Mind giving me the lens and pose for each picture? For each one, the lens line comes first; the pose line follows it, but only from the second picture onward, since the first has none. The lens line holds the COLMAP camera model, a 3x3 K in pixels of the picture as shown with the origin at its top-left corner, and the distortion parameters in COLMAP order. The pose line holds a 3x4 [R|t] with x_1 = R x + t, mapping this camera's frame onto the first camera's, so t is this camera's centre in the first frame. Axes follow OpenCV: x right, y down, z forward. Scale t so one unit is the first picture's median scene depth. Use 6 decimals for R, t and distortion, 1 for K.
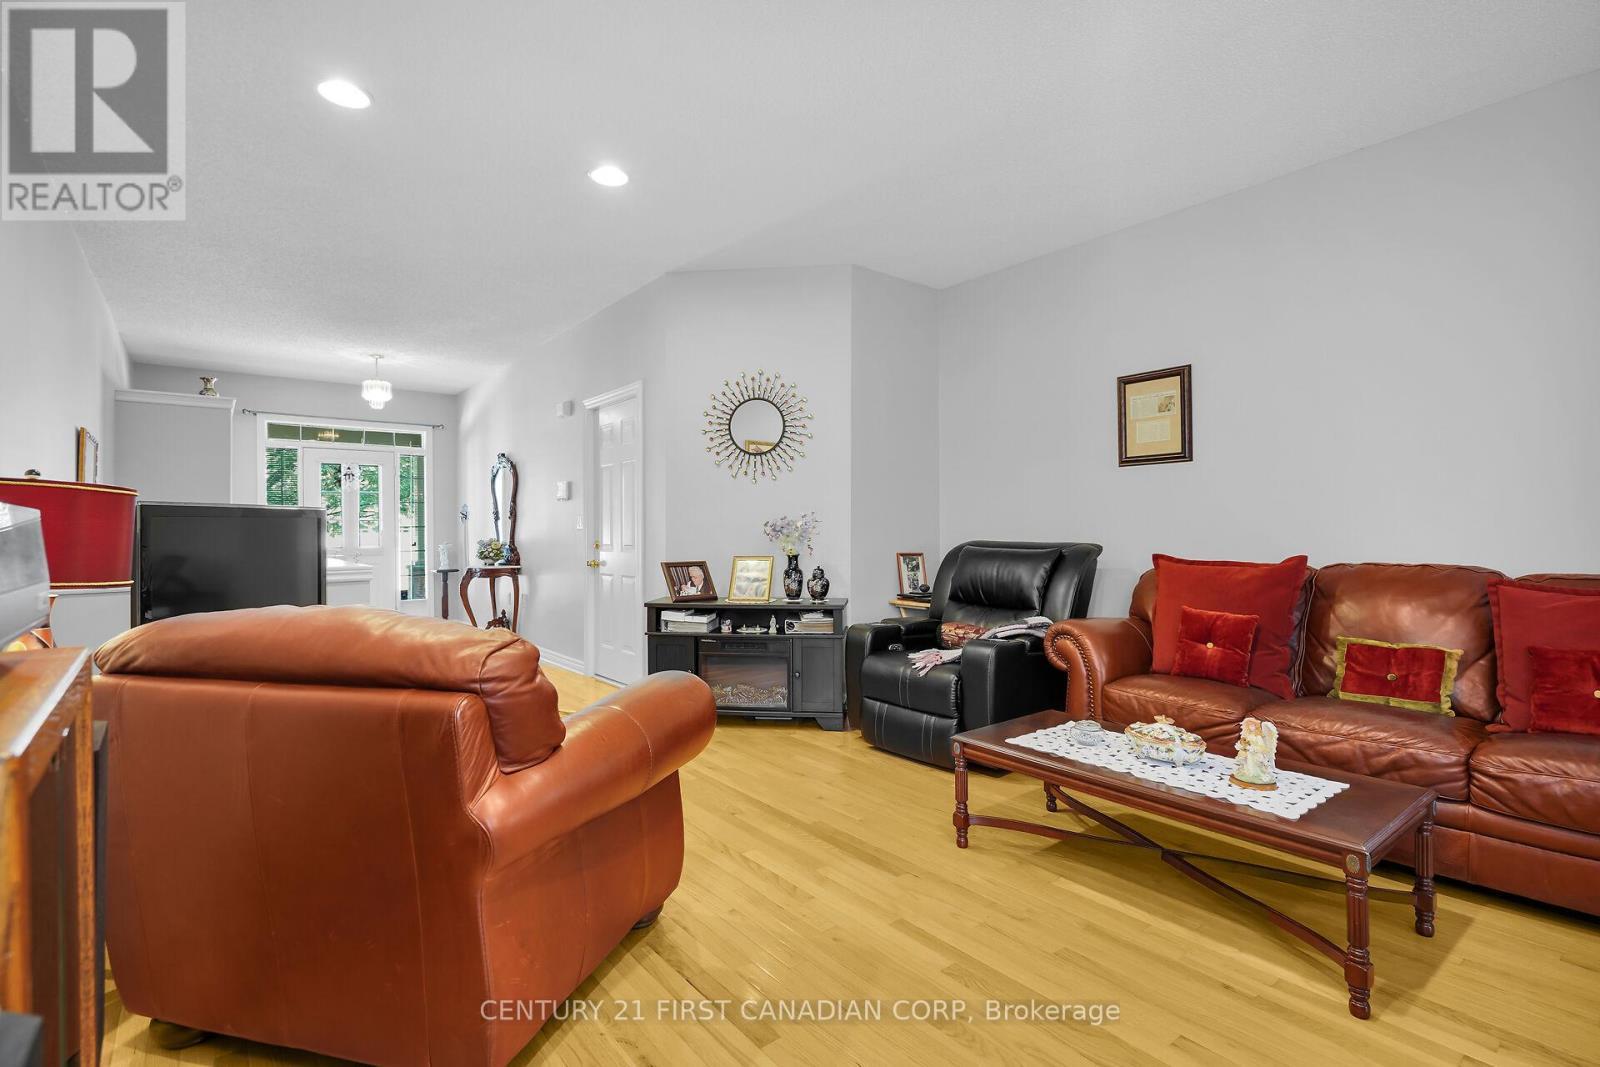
lens RADIAL K [[740.9, 0, 797.9], [0, 740.9, 536.9], [0, 0, 1]] dist [-0.001329, 0.000135]
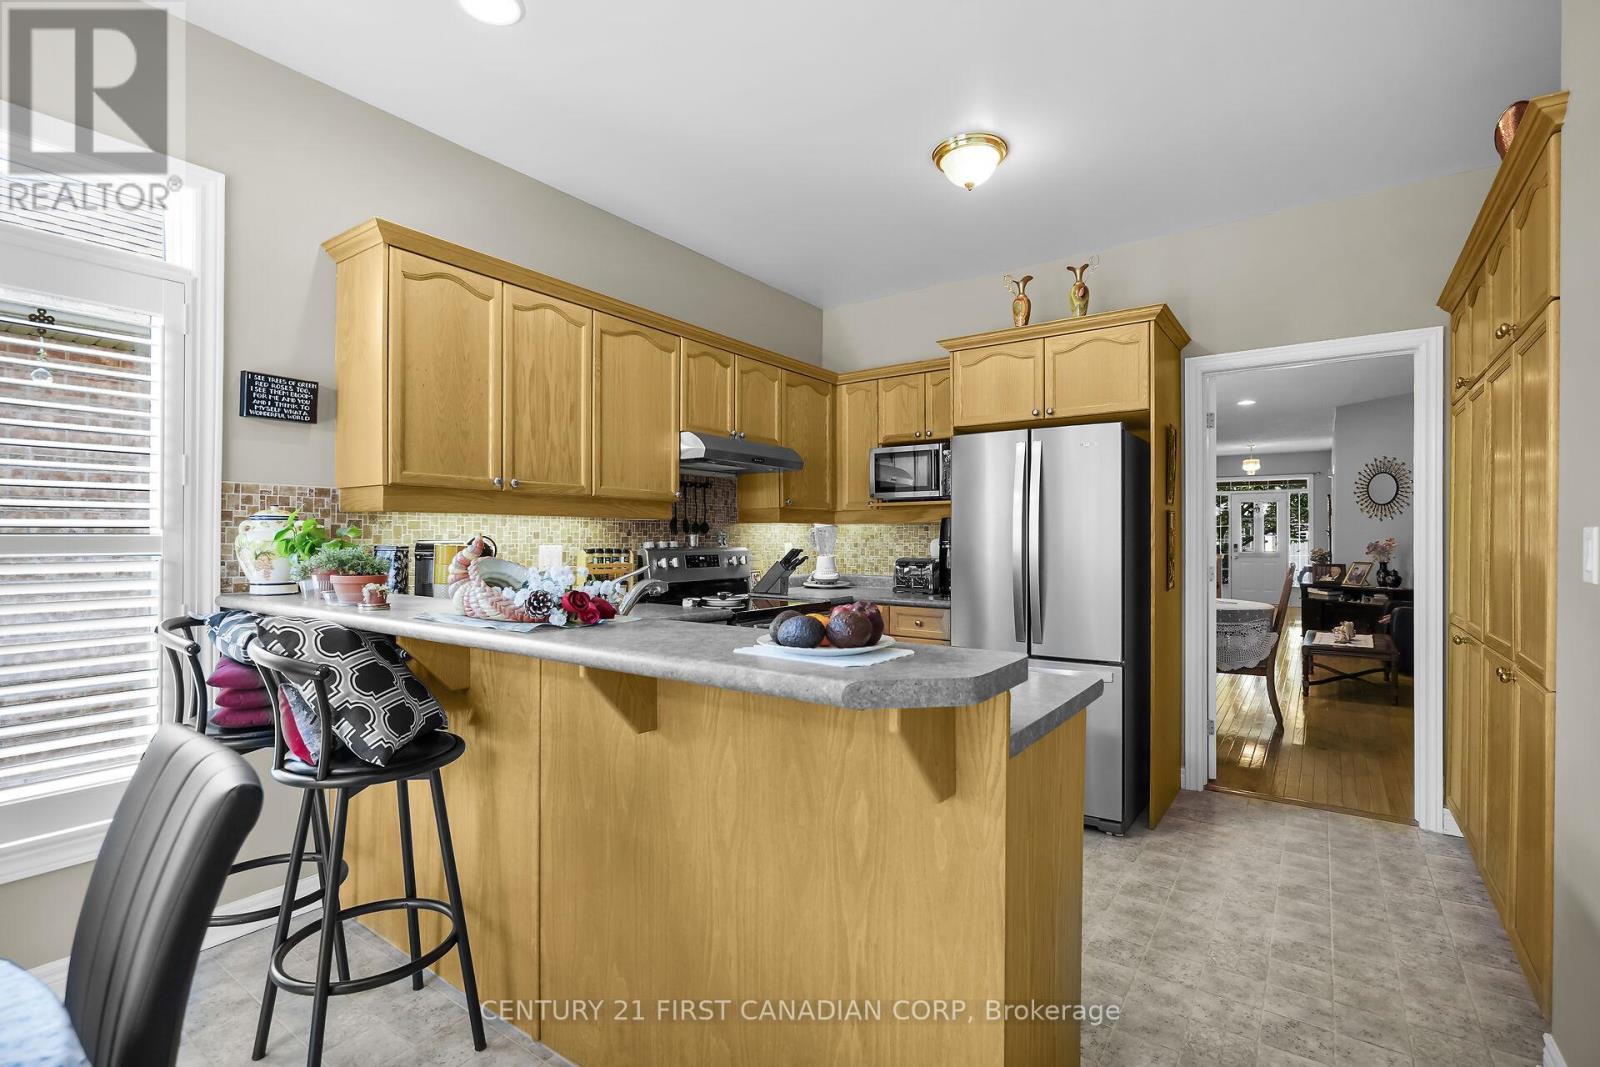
lens RADIAL K [[740.9, 0, 797.9], [0, 740.9, 536.9], [0, 0, 1]] dist [-0.001329, 0.000135]
pose [[0.277437, 0.005129, -0.960730, 1.319920], [-0.006027, 0.999975, 0.003598, -0.034790], [0.960725, 0.004793, 0.277461, -0.859890]]
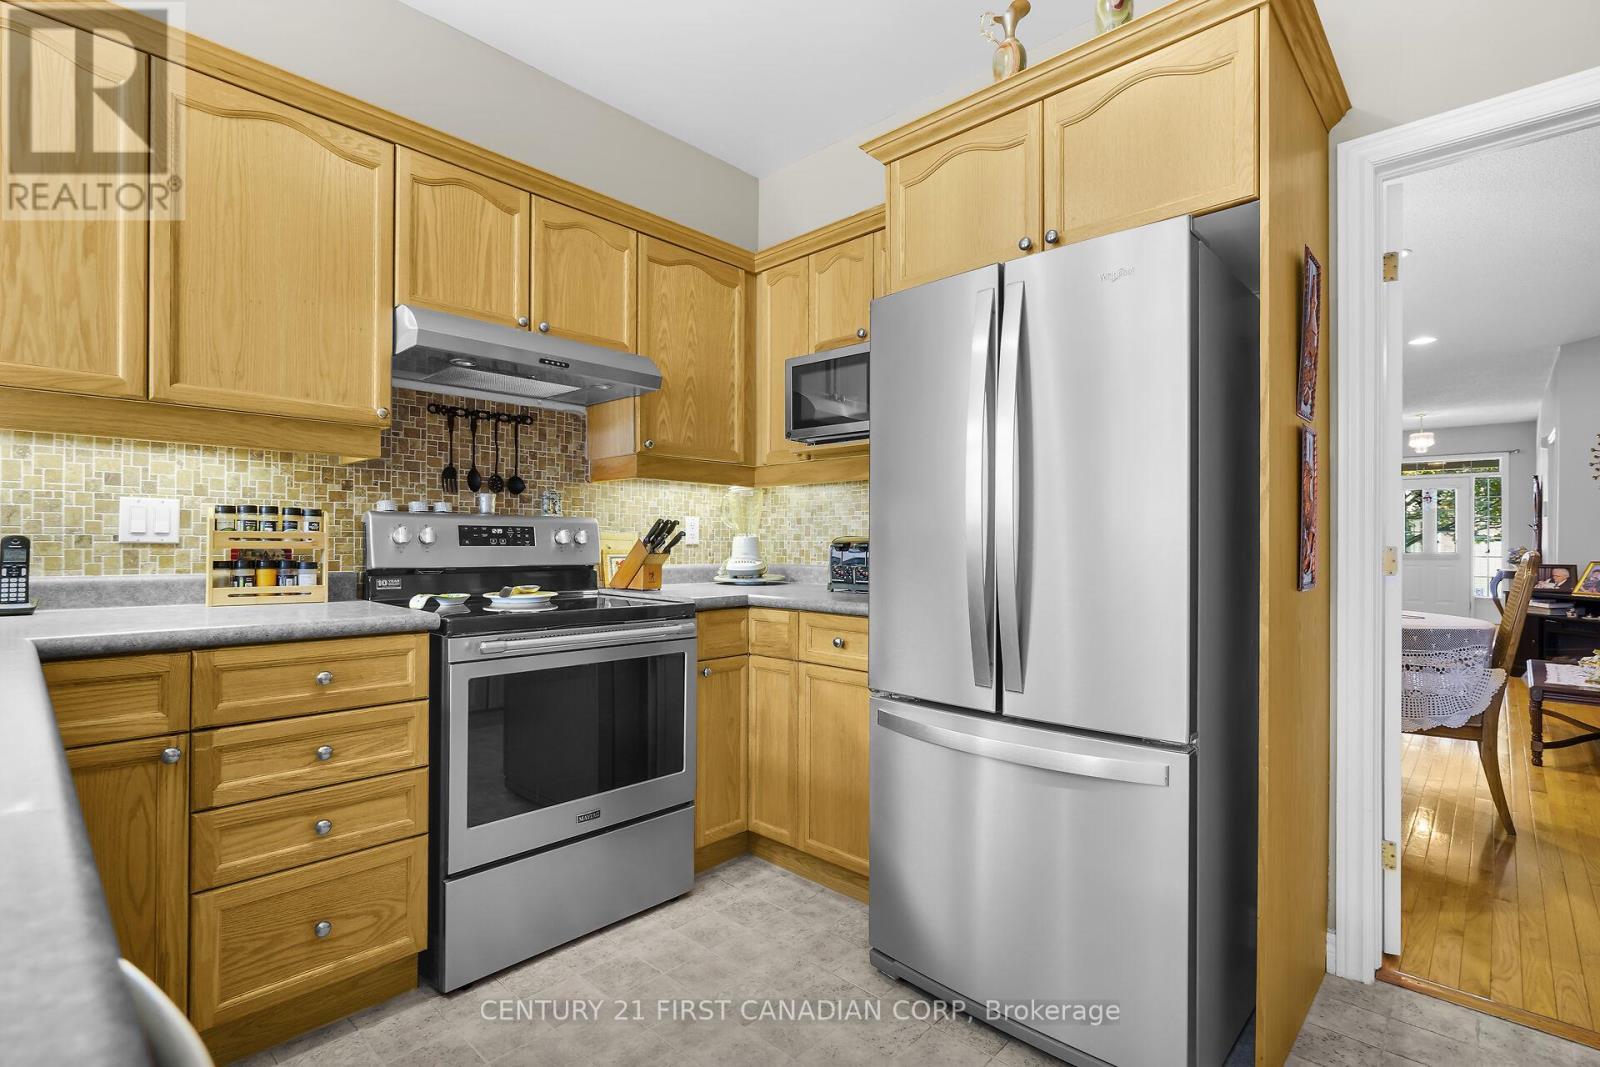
lens RADIAL K [[749.0, 0, 794.4], [0, 749.0, 542.0], [0, 0, 1]] dist [-0.001361, 0.000566]
pose [[0.143937, 0.005930, -0.989569, 1.021489], [-0.008977, 0.999949, 0.004687, -0.001615], [0.989546, 0.008209, 0.143983, -0.580793]]
